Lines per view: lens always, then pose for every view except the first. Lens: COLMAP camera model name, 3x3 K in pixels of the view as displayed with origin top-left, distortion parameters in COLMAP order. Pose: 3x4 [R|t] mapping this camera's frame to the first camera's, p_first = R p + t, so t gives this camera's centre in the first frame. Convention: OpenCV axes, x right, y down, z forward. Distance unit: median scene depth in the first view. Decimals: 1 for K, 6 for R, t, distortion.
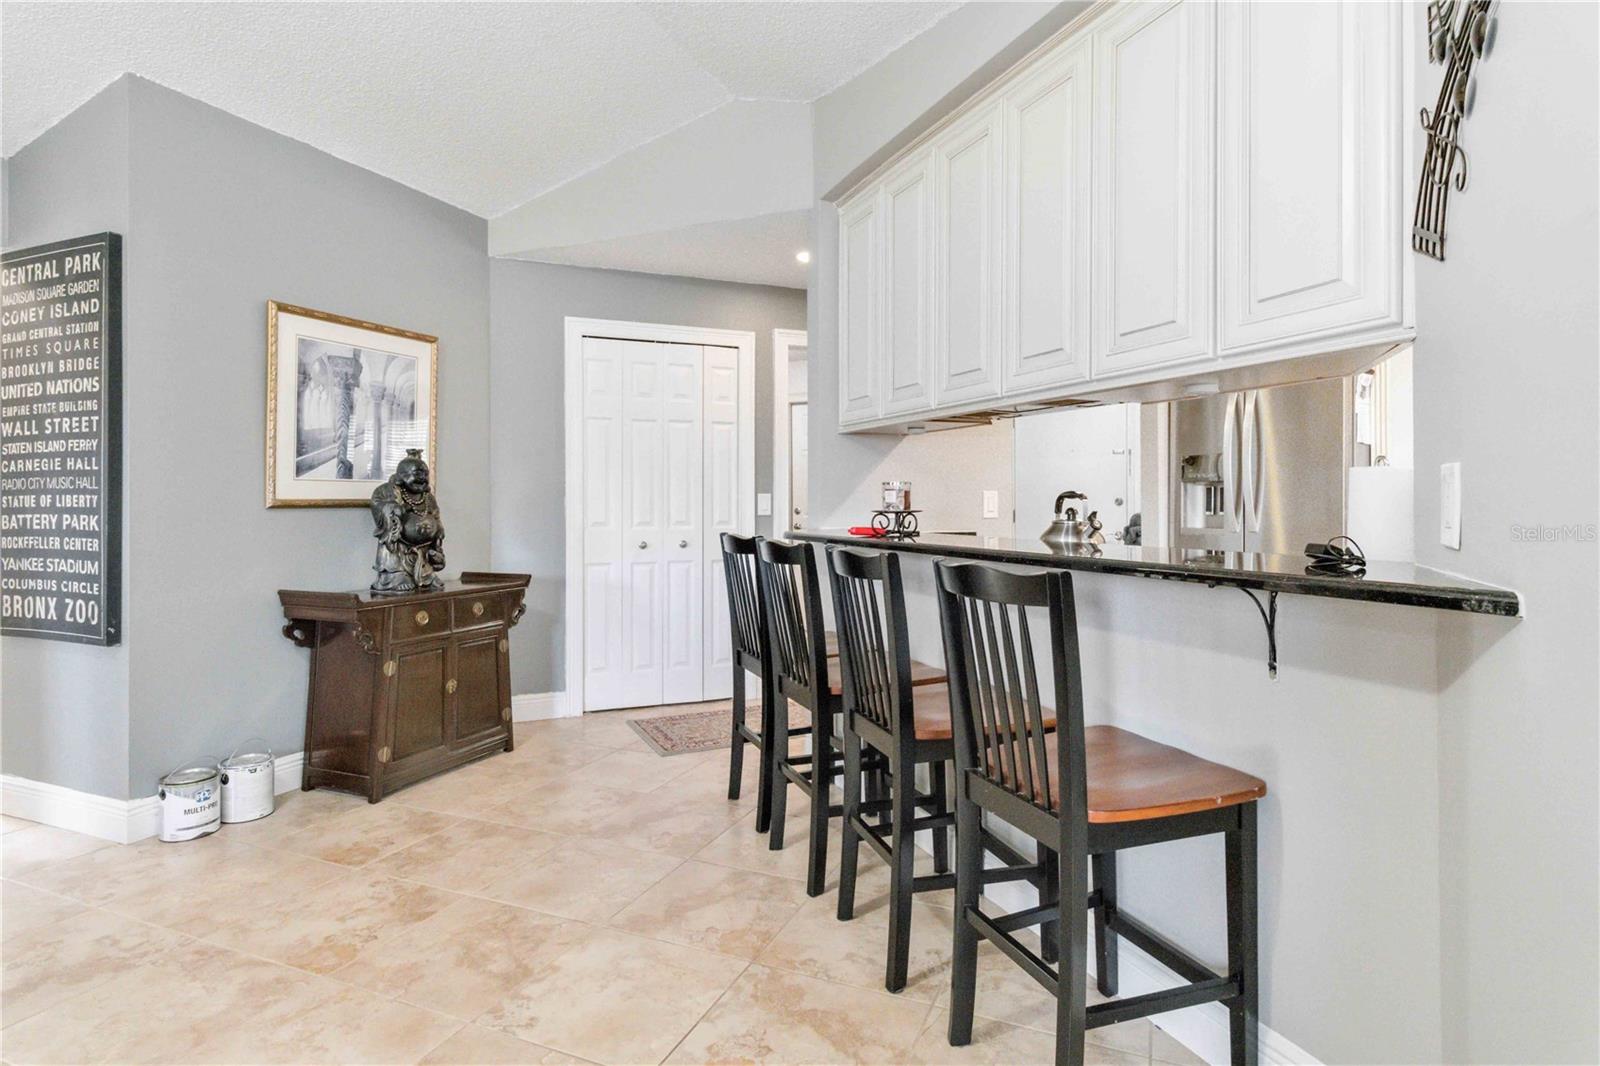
lens RADIAL K [[823.5, 0, 835.3], [0, 823.5, 504.2], [0, 0, 1]] dist [0.001206, 0.000180]
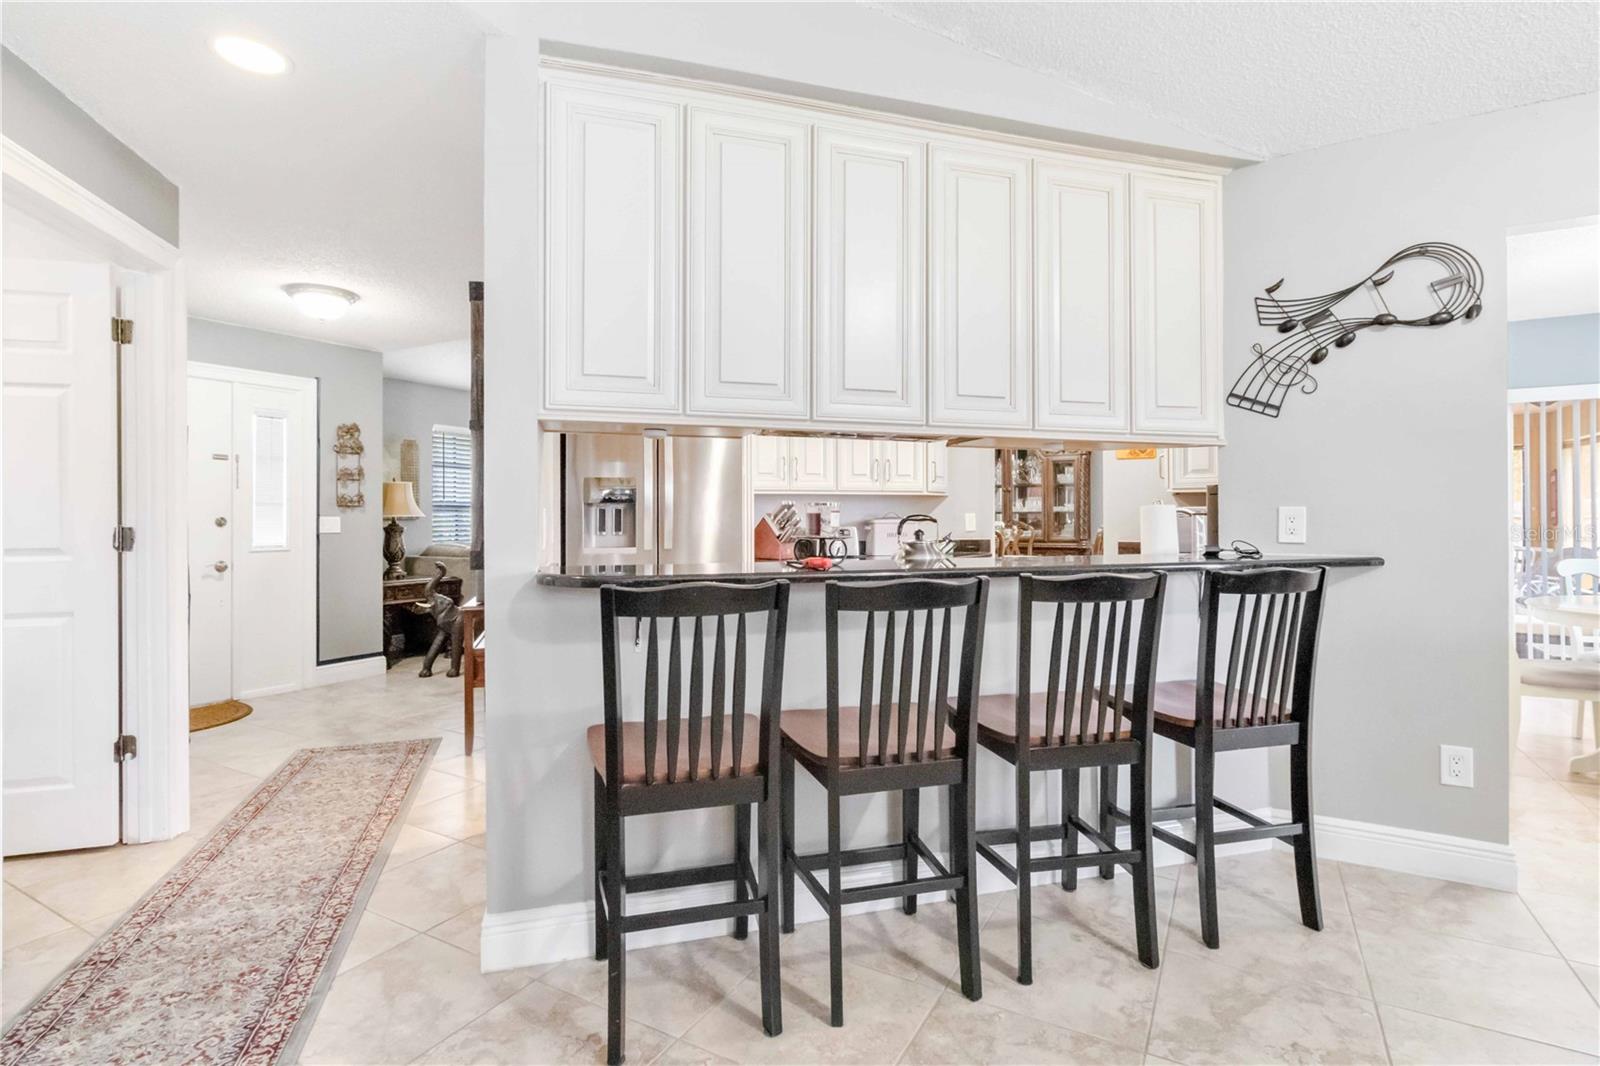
lens RADIAL K [[760.7, 0, 808.1], [0, 760.7, 517.0], [0, 0, 1]] dist [0.004012, -0.000032]
pose [[0.146755, 0.002326, 0.989170, -0.775886], [0.003848, 0.999988, -0.002922, -0.010471], [-0.989165, 0.004235, 0.146744, 0.998325]]
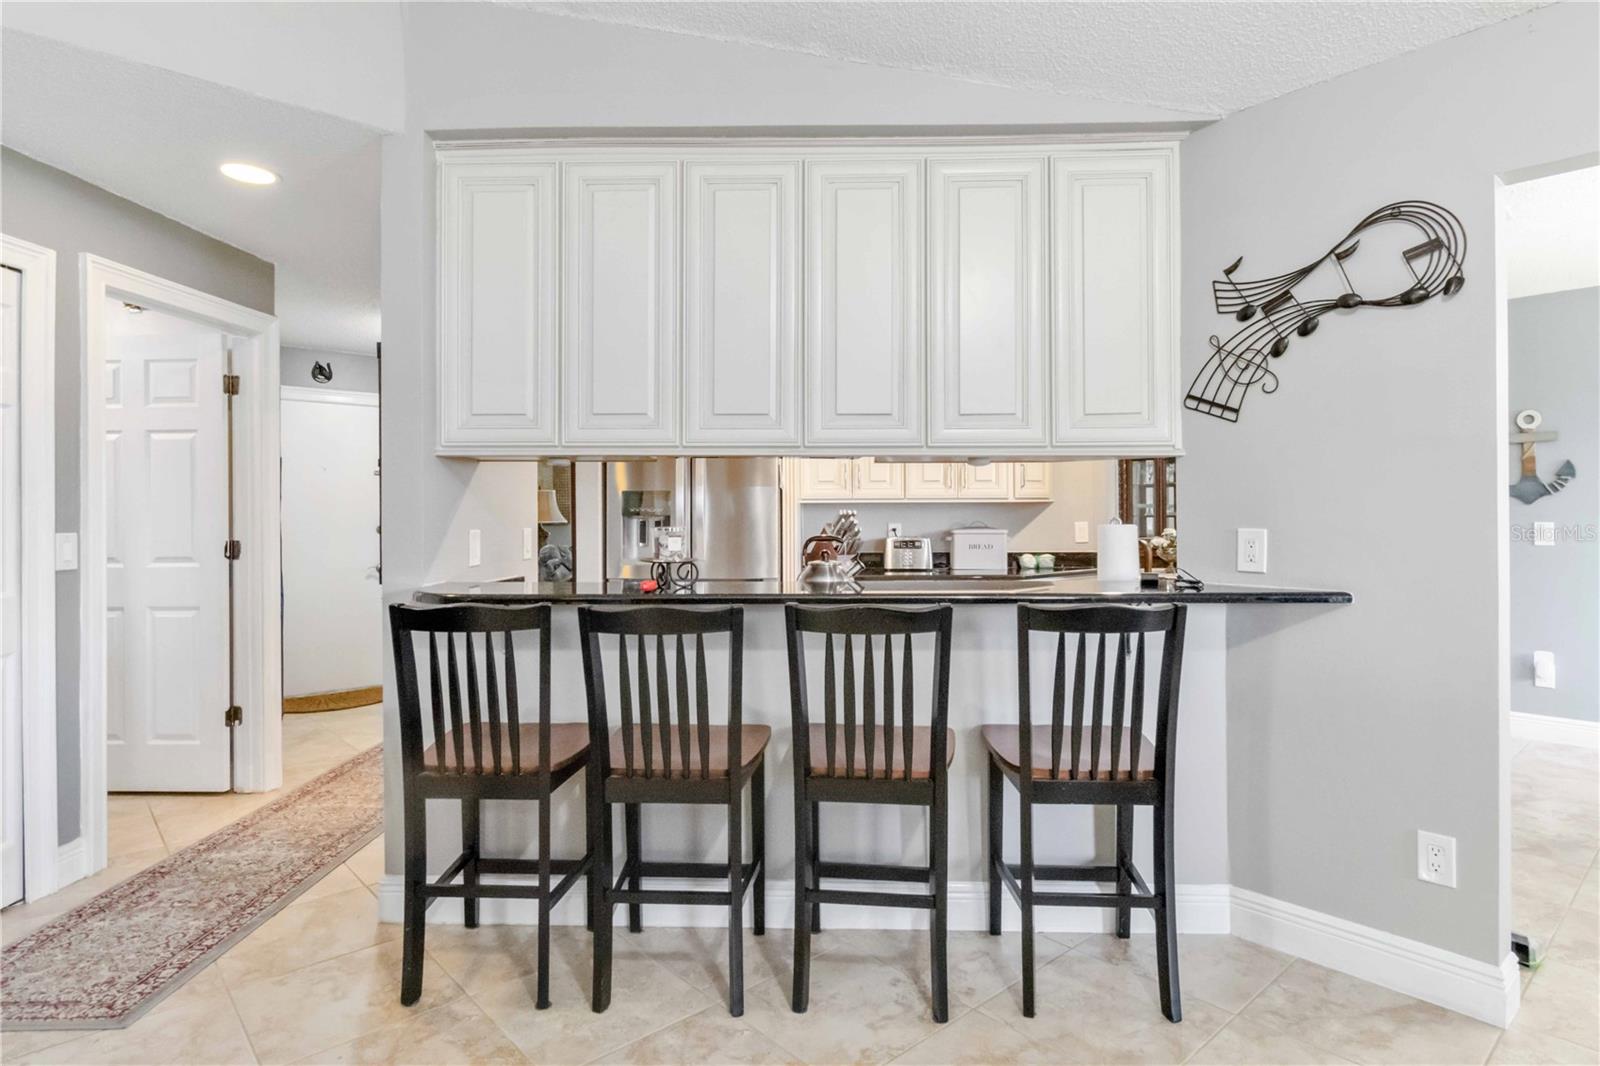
lens RADIAL K [[854.0, 0, 801.0], [0, 854.0, 514.6], [0, 0, 1]] dist [0.001356, 0.000652]
pose [[0.450100, 0.000964, 0.892978, -0.753712], [0.004445, 0.999985, -0.003320, -0.040640], [-0.892967, 0.005464, 0.450089, 0.510783]]
